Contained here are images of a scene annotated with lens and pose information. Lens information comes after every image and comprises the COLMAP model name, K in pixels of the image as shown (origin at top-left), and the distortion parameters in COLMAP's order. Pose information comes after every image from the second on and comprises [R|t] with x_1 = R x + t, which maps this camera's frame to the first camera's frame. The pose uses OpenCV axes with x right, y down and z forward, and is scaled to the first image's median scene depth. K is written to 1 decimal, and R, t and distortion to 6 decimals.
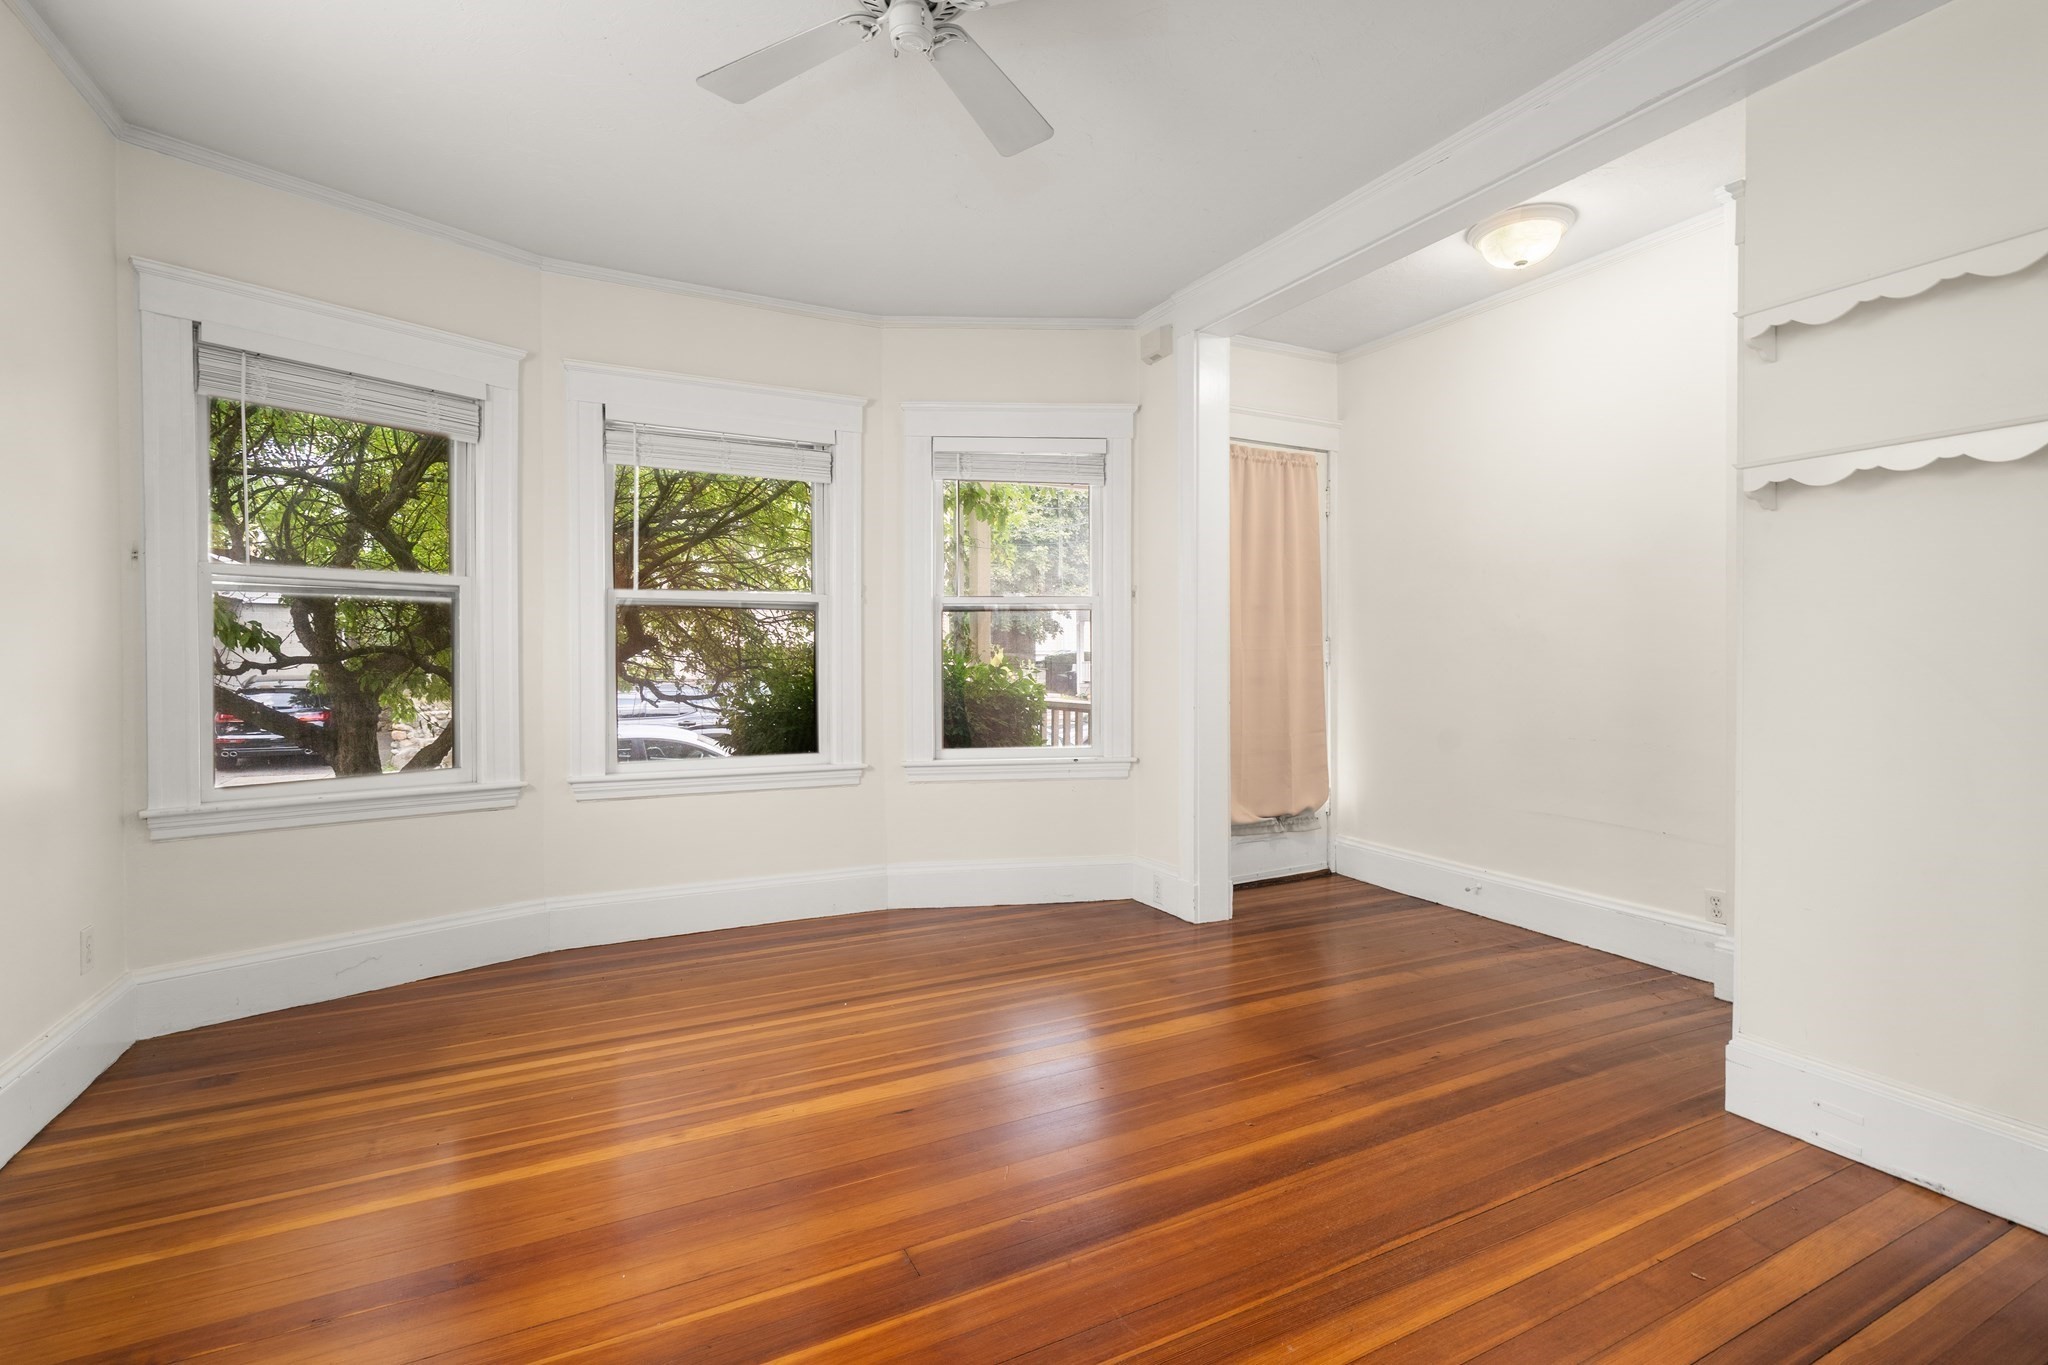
lens RADIAL K [[947.0, 0, 1039.5], [0, 947.0, 683.2], [0, 0, 1]] dist [-0.001433, -0.001463]
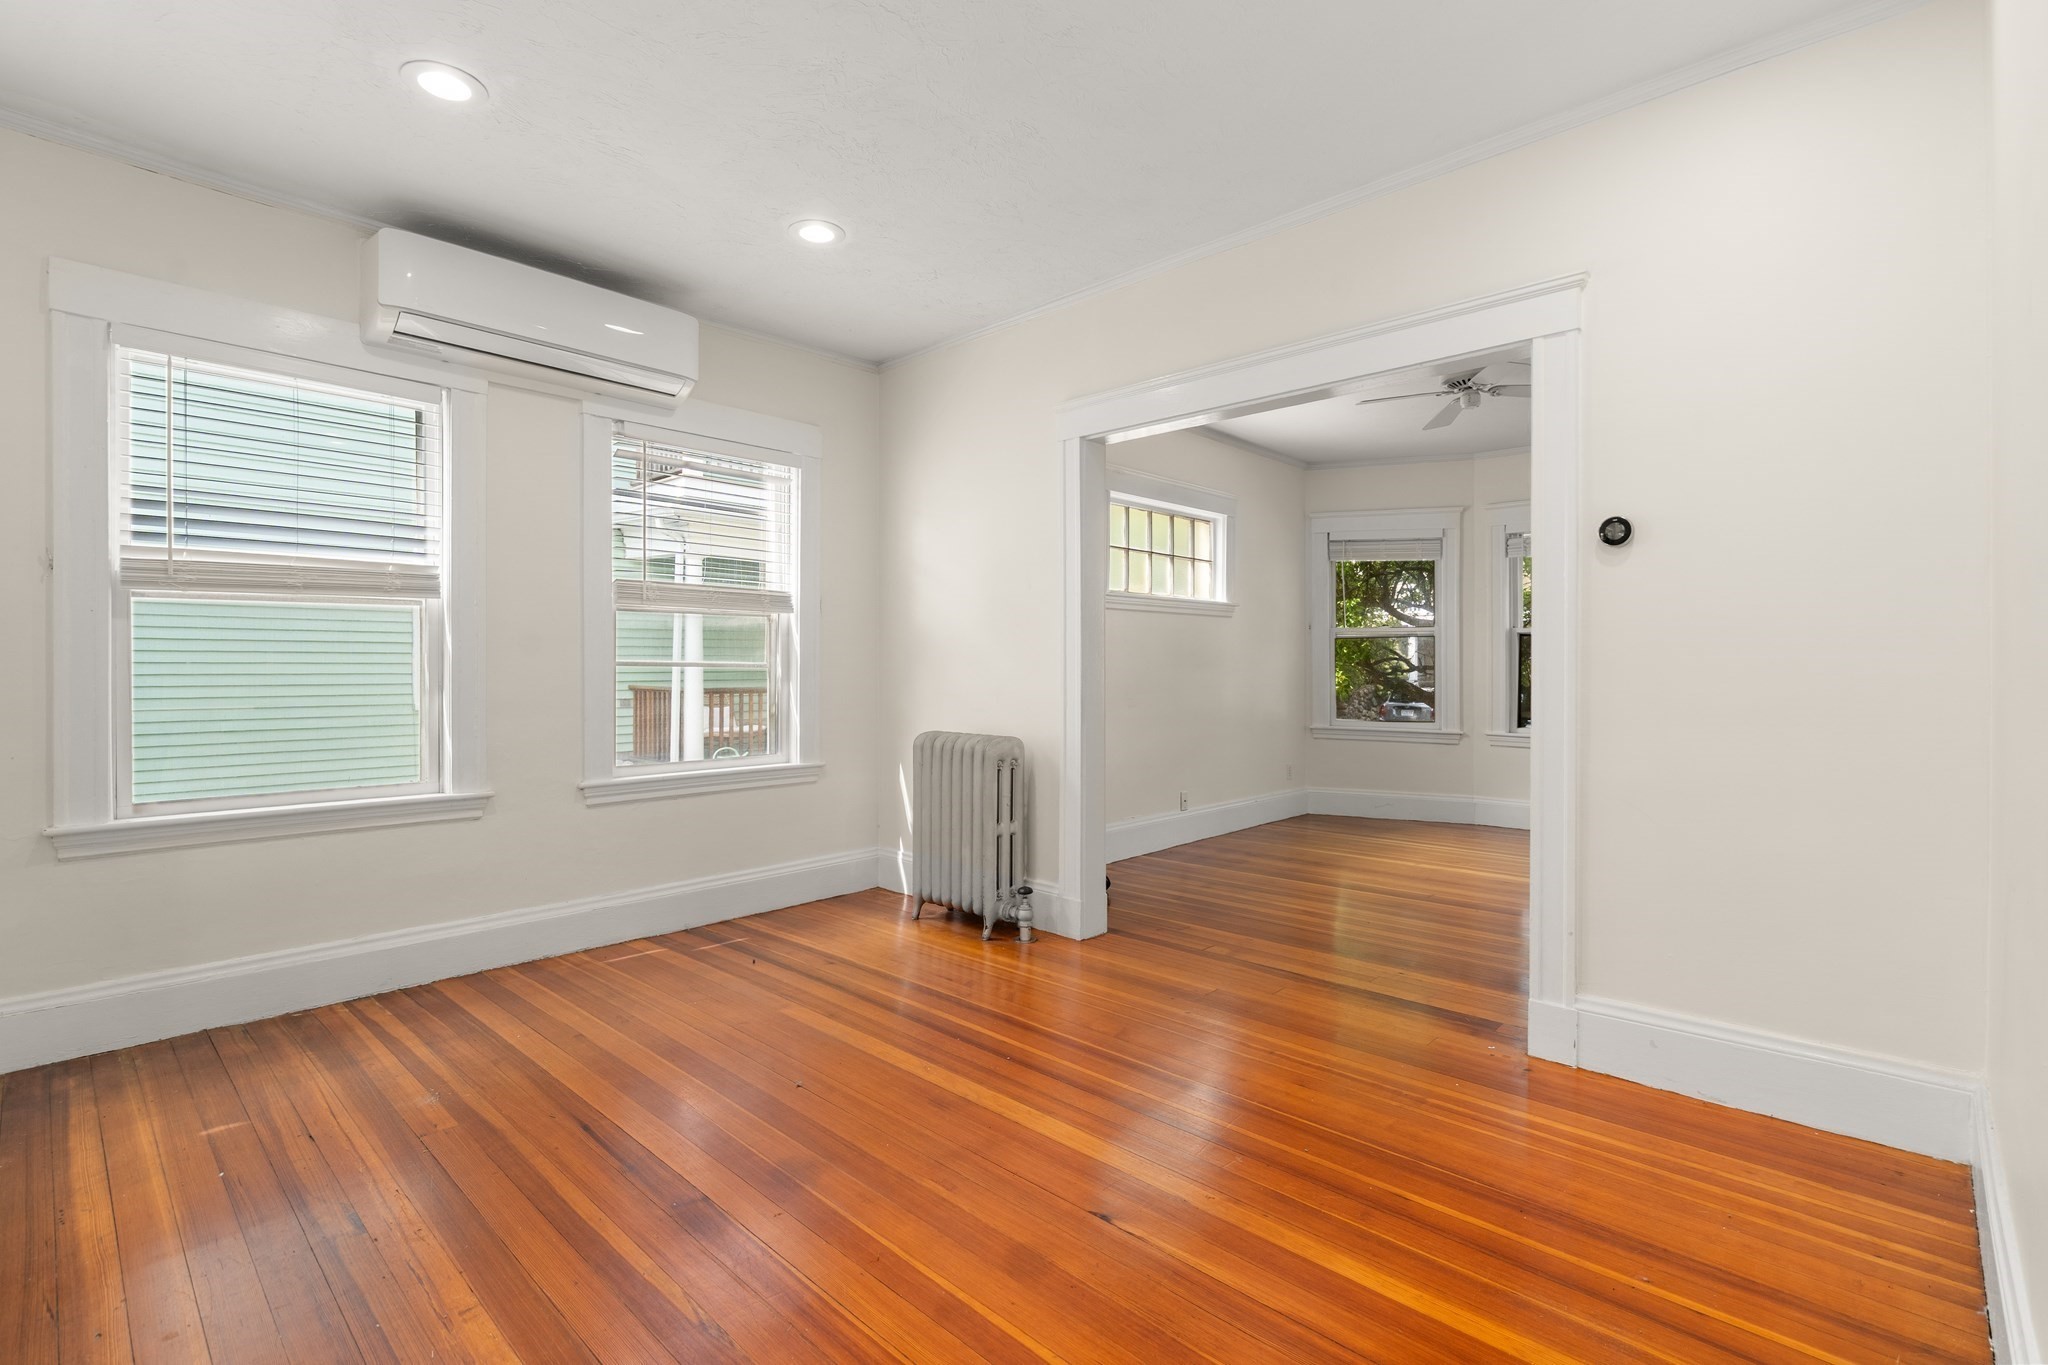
lens RADIAL K [[947.0, 0, 1028.8], [0, 947.0, 670.1], [0, 0, 1]] dist [-0.001433, -0.001463]
pose [[0.333845, 0.002878, -0.942623, 1.112884], [-0.023923, 0.999699, -0.005421, 0.012925], [0.942324, 0.024360, 0.333814, -0.530708]]
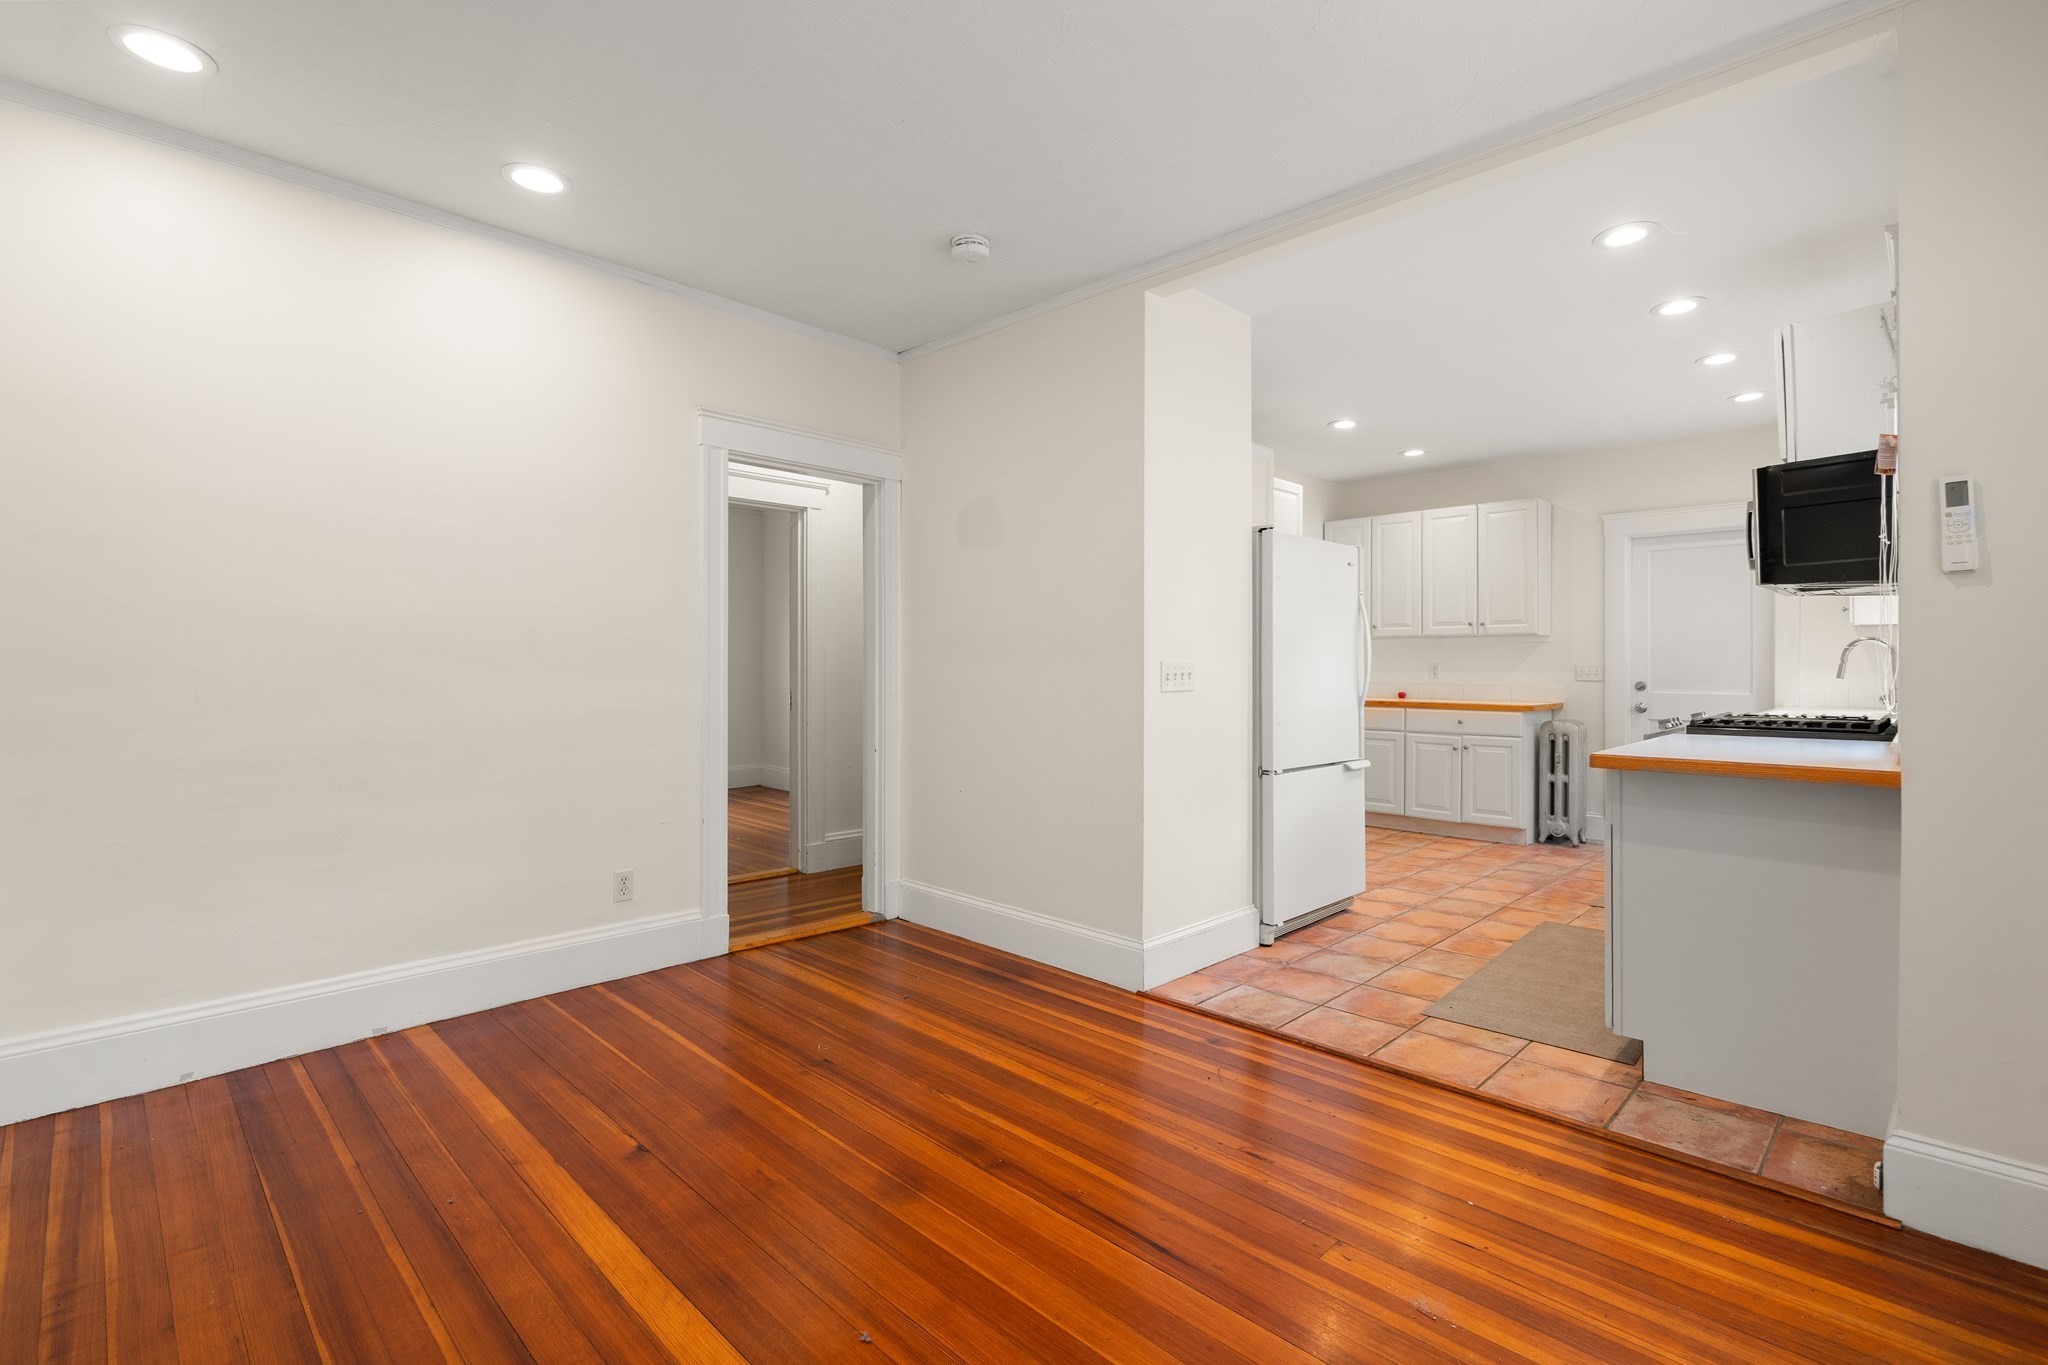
lens RADIAL K [[947.0, 0, 1035.1], [0, 947.0, 662.0], [0, 0, 1]] dist [-0.001433, -0.001463]
pose [[-0.318717, 0.003919, 0.947842, -0.273081], [0.022031, 0.999752, 0.003274, -0.013620], [-0.947594, 0.021926, -0.318725, -0.334429]]
